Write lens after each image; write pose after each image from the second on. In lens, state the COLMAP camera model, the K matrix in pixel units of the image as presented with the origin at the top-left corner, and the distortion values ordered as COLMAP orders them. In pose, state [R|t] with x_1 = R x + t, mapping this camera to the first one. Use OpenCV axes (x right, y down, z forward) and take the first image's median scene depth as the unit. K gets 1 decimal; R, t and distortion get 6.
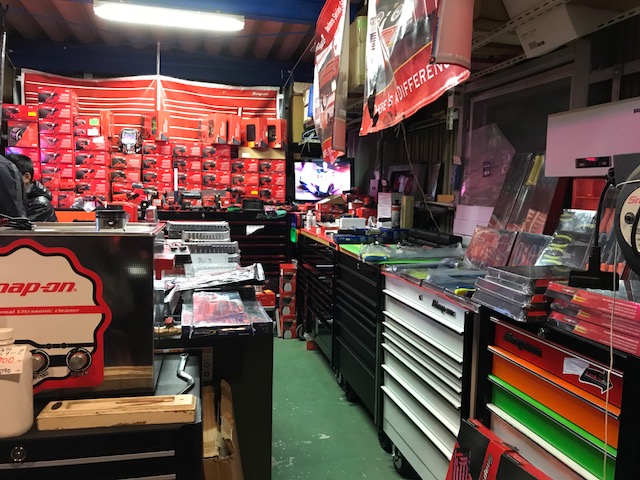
lens RADIAL K [[527.1, 0, 319.0], [0, 527.1, 240.1], [0, 0, 1]] dist [0.002130, 0.003959]
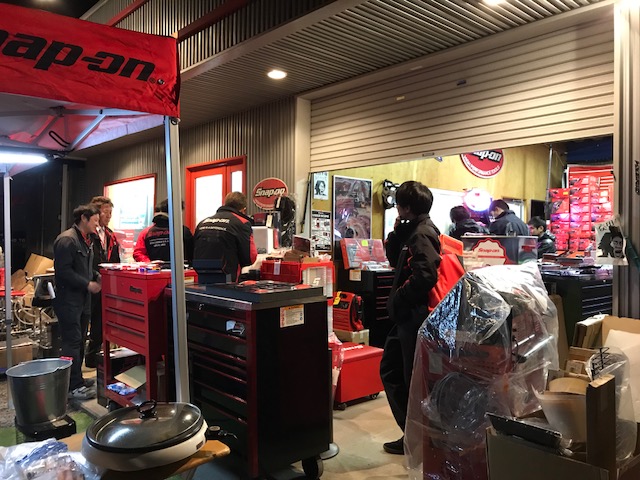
lens RADIAL K [[527.1, 0, 319.3], [0, 527.1, 241.0], [0, 0, 1]] dist [0.002130, 0.003959]
pose [[0.492929, -0.026266, -0.869673, 0.500826], [-0.076360, 0.994381, -0.073313, 0.088581], [0.866712, 0.102546, 0.488153, -0.454249]]
